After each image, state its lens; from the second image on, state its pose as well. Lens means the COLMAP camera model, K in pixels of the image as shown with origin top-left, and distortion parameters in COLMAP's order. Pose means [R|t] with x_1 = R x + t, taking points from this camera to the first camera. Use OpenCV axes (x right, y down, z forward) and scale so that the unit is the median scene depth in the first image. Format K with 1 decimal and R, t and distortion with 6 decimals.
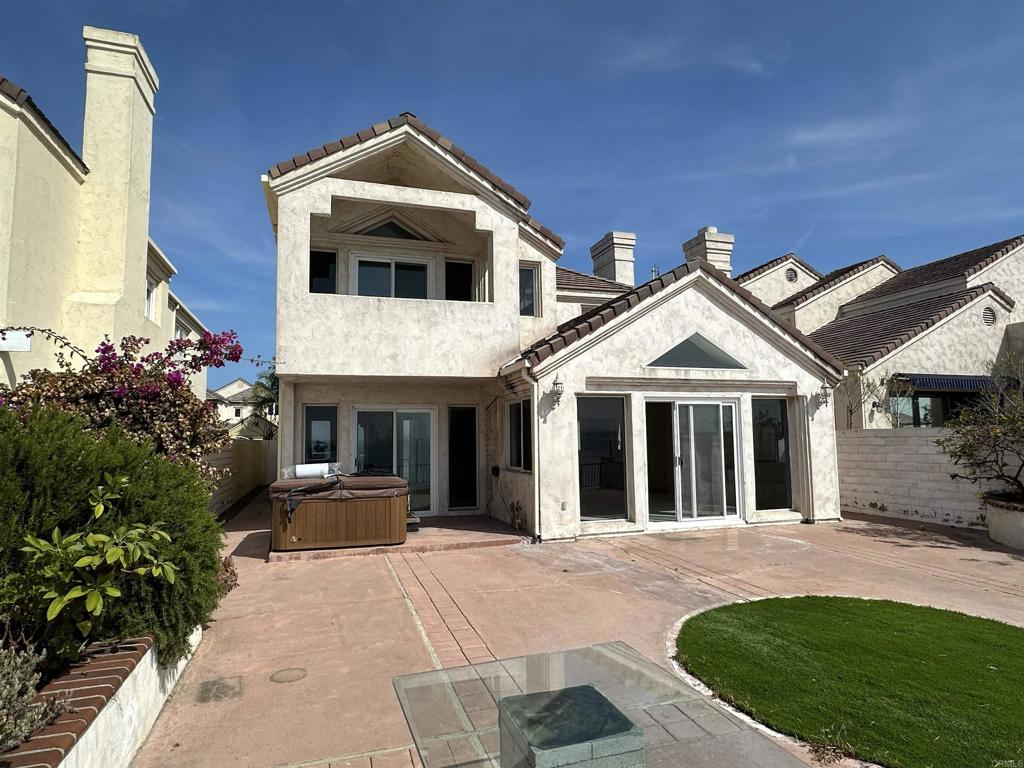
lens RADIAL K [[588.8, 0, 513.6], [0, 588.8, 386.3], [0, 0, 1]] dist [0.021869, 0.007360]
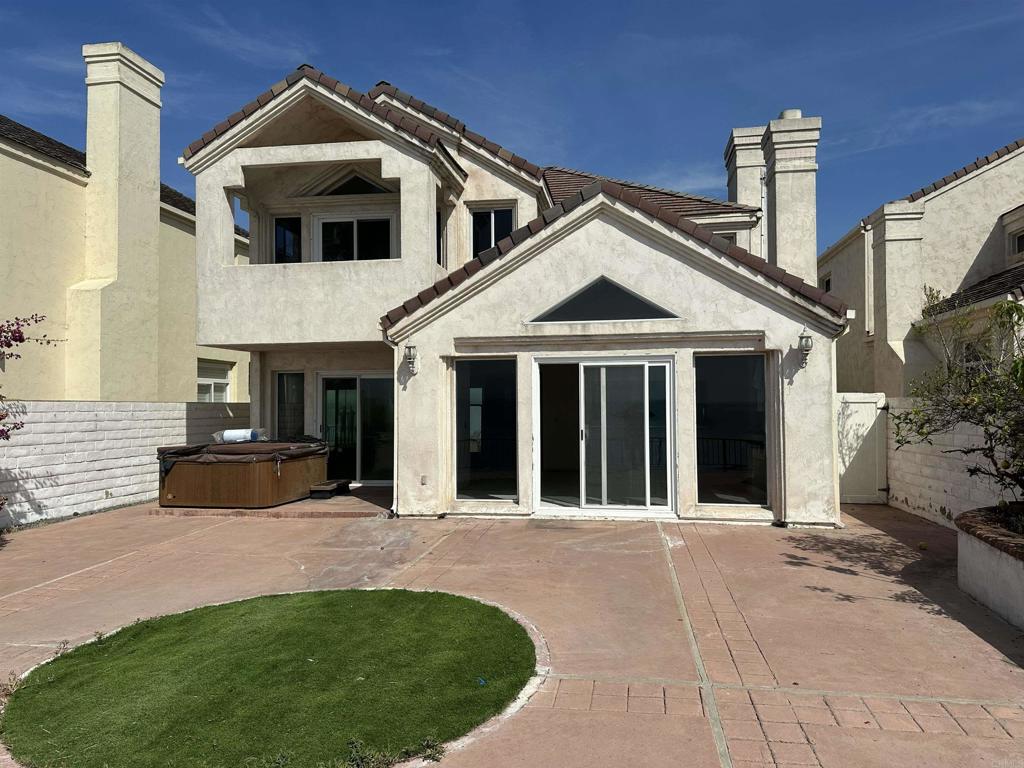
lens RADIAL K [[711.1, 0, 517.3], [0, 711.1, 384.6], [0, 0, 1]] dist [0.079970, -0.030947]
pose [[0.890104, -0.005585, -0.455723, 0.651061], [0.034923, 0.997821, 0.055983, -0.002124], [0.454417, -0.065746, 0.888359, 0.085876]]
